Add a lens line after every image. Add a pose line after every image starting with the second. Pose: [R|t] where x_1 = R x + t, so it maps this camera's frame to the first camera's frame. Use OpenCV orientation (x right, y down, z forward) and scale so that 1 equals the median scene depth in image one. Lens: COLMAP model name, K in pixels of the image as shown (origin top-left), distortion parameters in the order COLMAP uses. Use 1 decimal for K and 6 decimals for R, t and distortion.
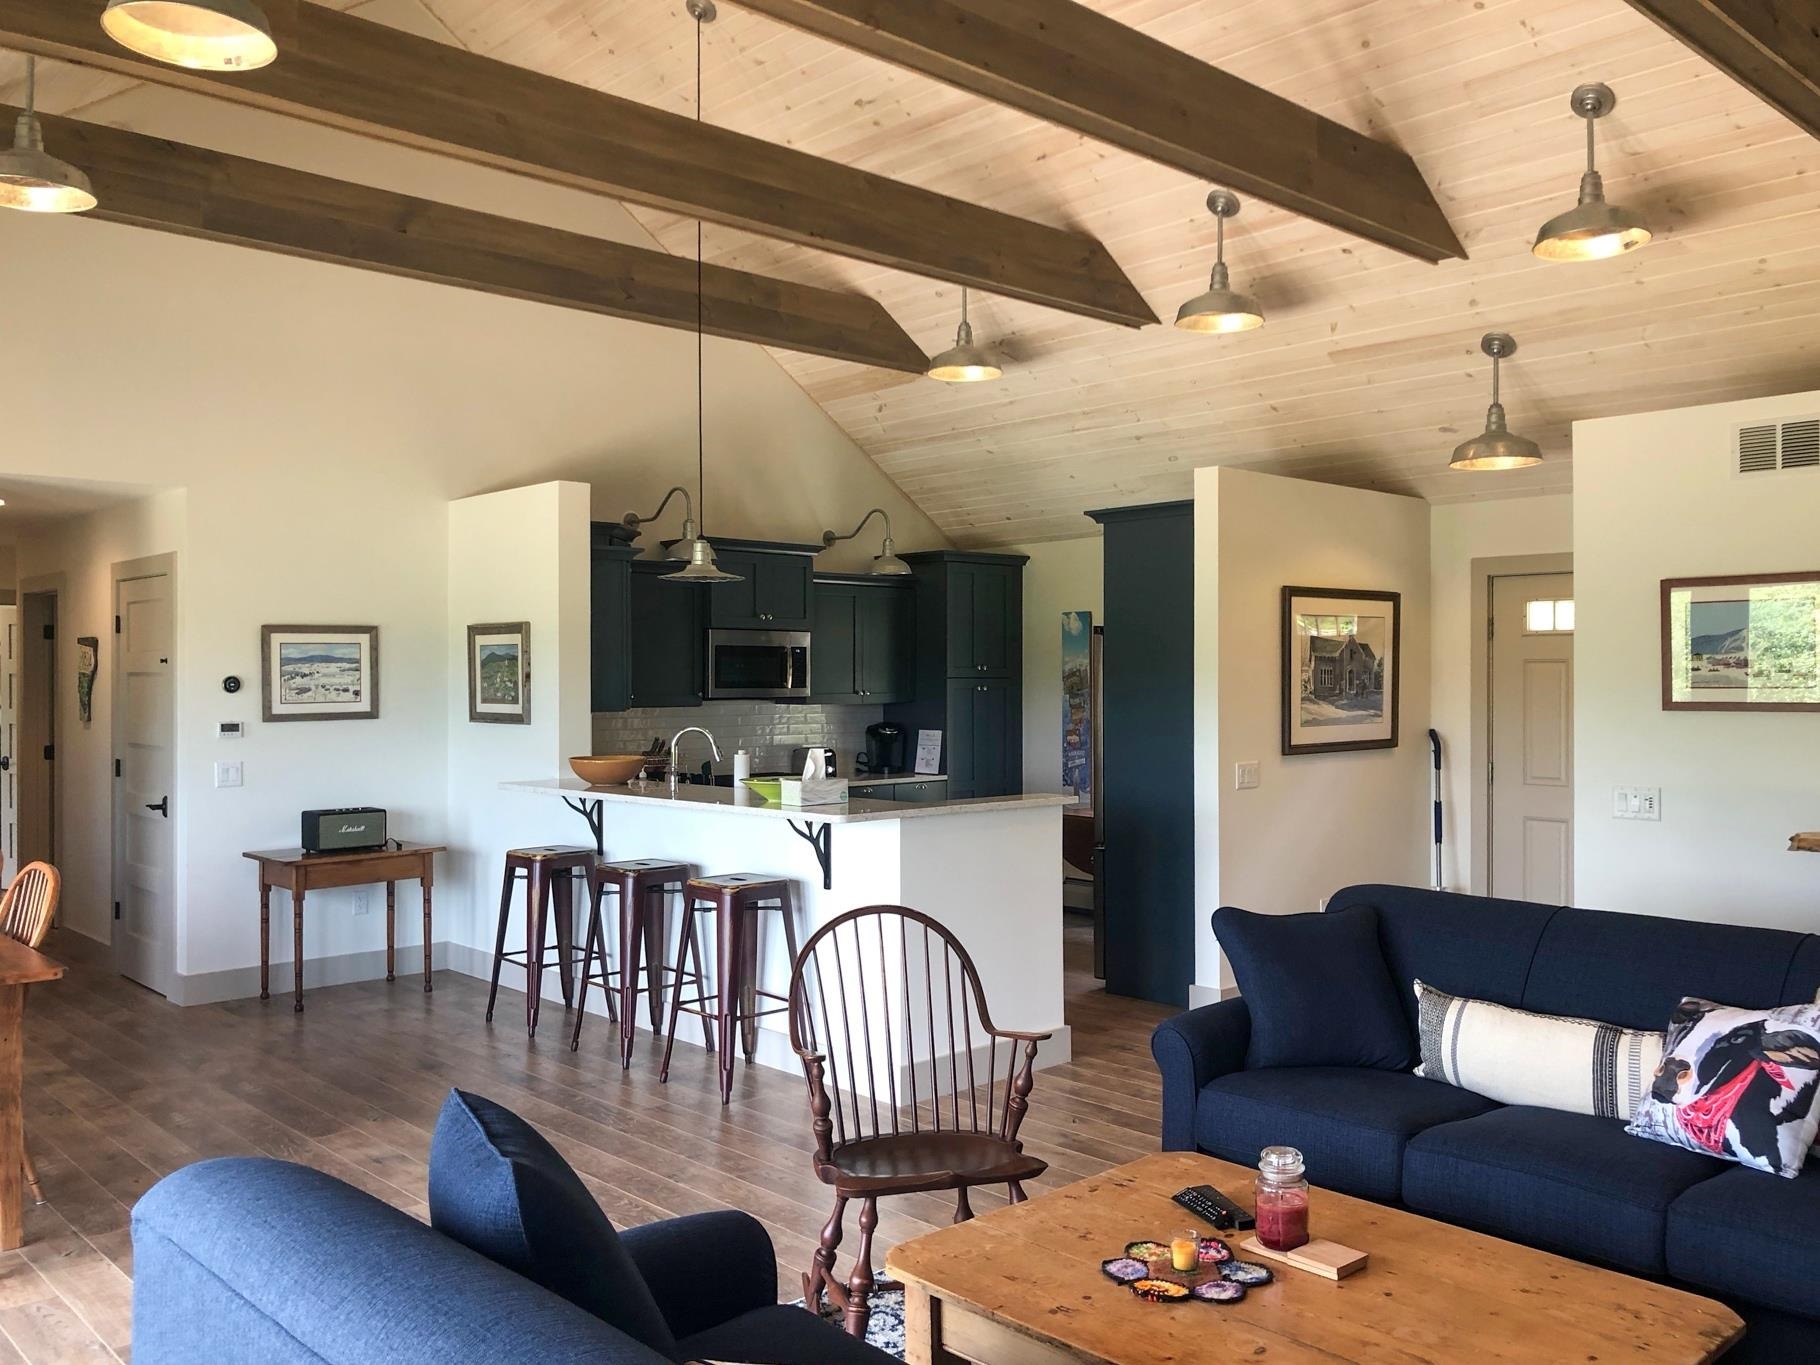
lens RADIAL K [[1524.2, 0, 910.0], [0, 1524.2, 682.5], [0, 0, 1]] dist [0.082085, -0.157964]
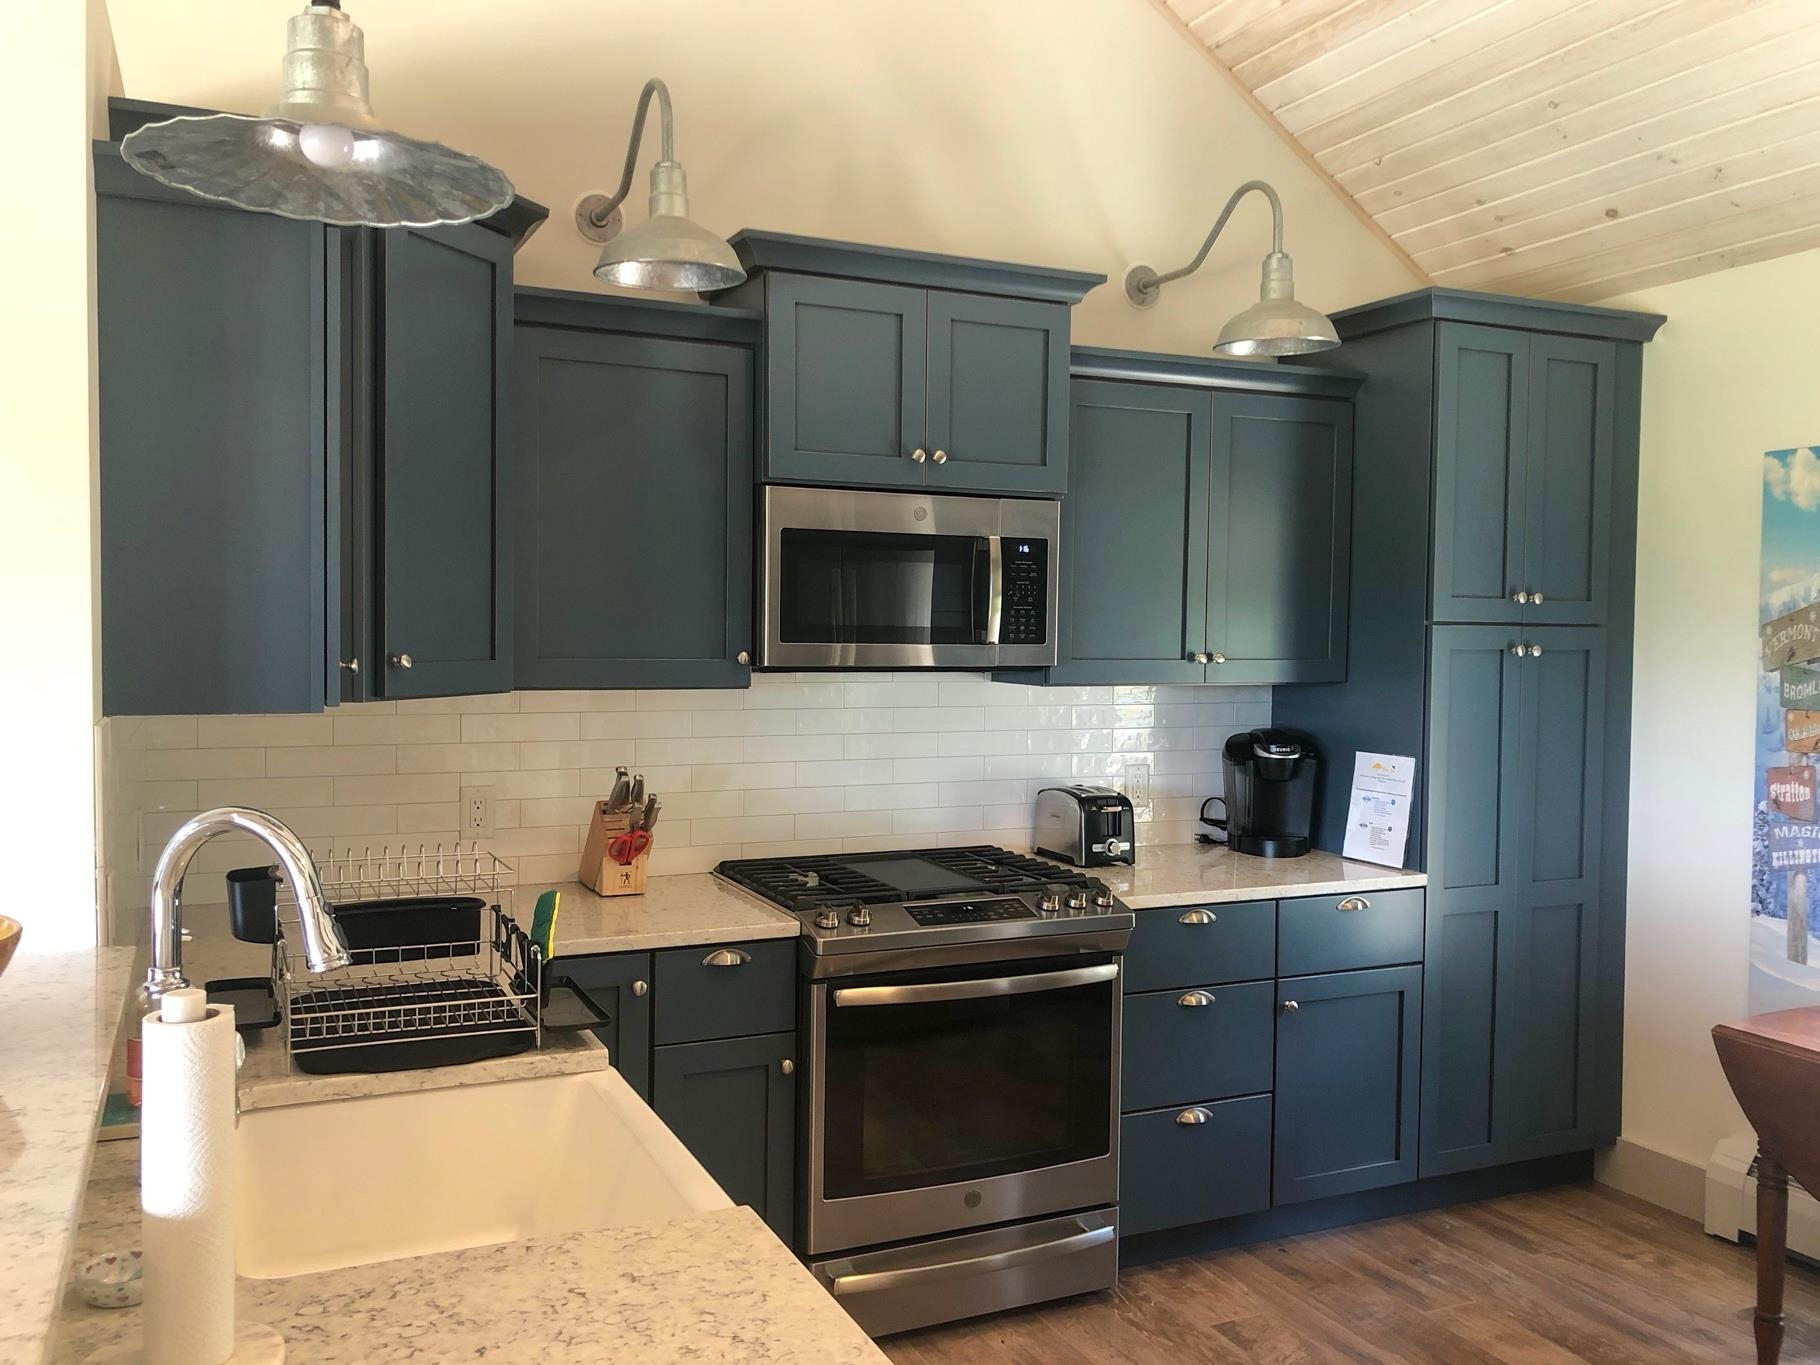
lens RADIAL K [[1524.2, 0, 910.0], [0, 1524.2, 682.5], [0, 0, 1]] dist [0.082085, -0.157964]
pose [[0.952217, 0.022488, -0.304593, 0.016732], [-0.013615, 0.999420, 0.031225, 0.001639], [0.305118, -0.025586, 0.951971, 0.579346]]
